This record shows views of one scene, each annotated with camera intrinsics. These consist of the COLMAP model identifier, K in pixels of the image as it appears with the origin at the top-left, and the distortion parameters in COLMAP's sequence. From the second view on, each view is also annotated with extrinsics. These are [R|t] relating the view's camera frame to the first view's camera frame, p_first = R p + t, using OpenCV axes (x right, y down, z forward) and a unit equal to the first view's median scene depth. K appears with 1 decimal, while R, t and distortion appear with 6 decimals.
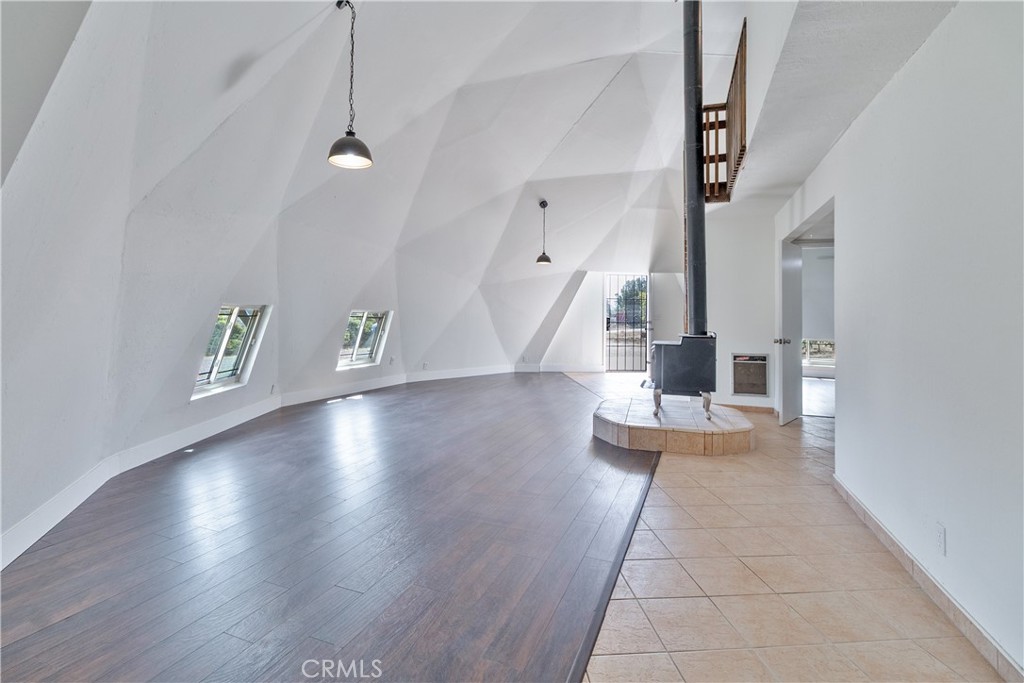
lens RADIAL K [[480.0, 0, 512.0], [0, 480.0, 318.8], [0, 0, 1]] dist [0.001895, -0.000029]
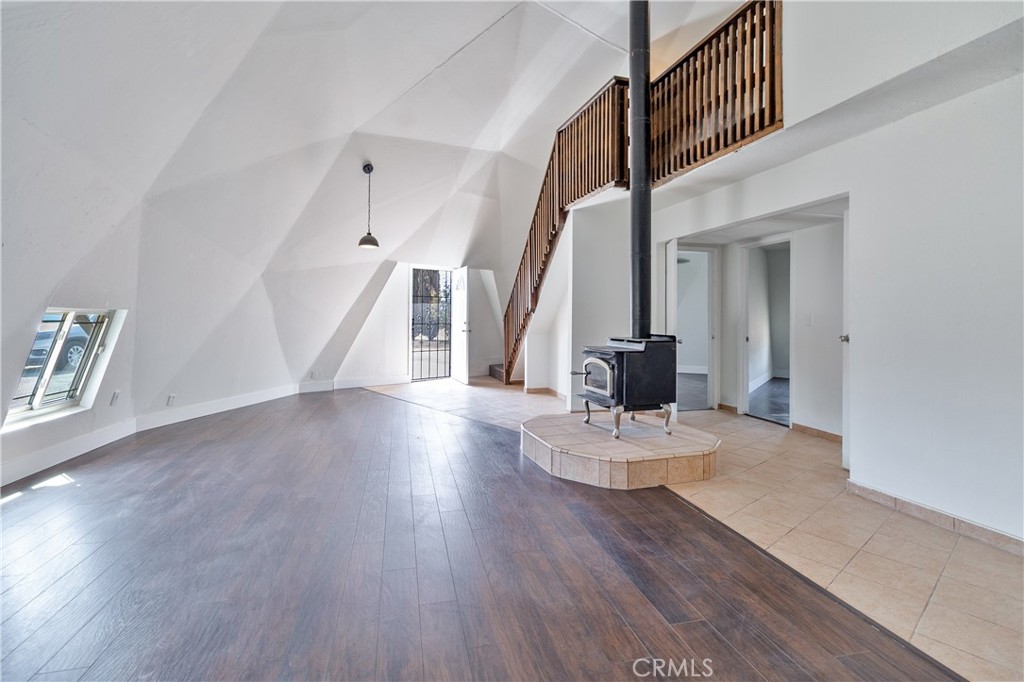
lens RADIAL K [[480.0, 0, 512.0], [0, 480.0, 318.3], [0, 0, 1]] dist [0.001895, -0.000029]
pose [[0.812717, -0.008831, 0.582592, -0.207702], [0.008435, 0.999959, 0.003390, -0.004874], [-0.582598, 0.002159, 0.812758, 0.283653]]
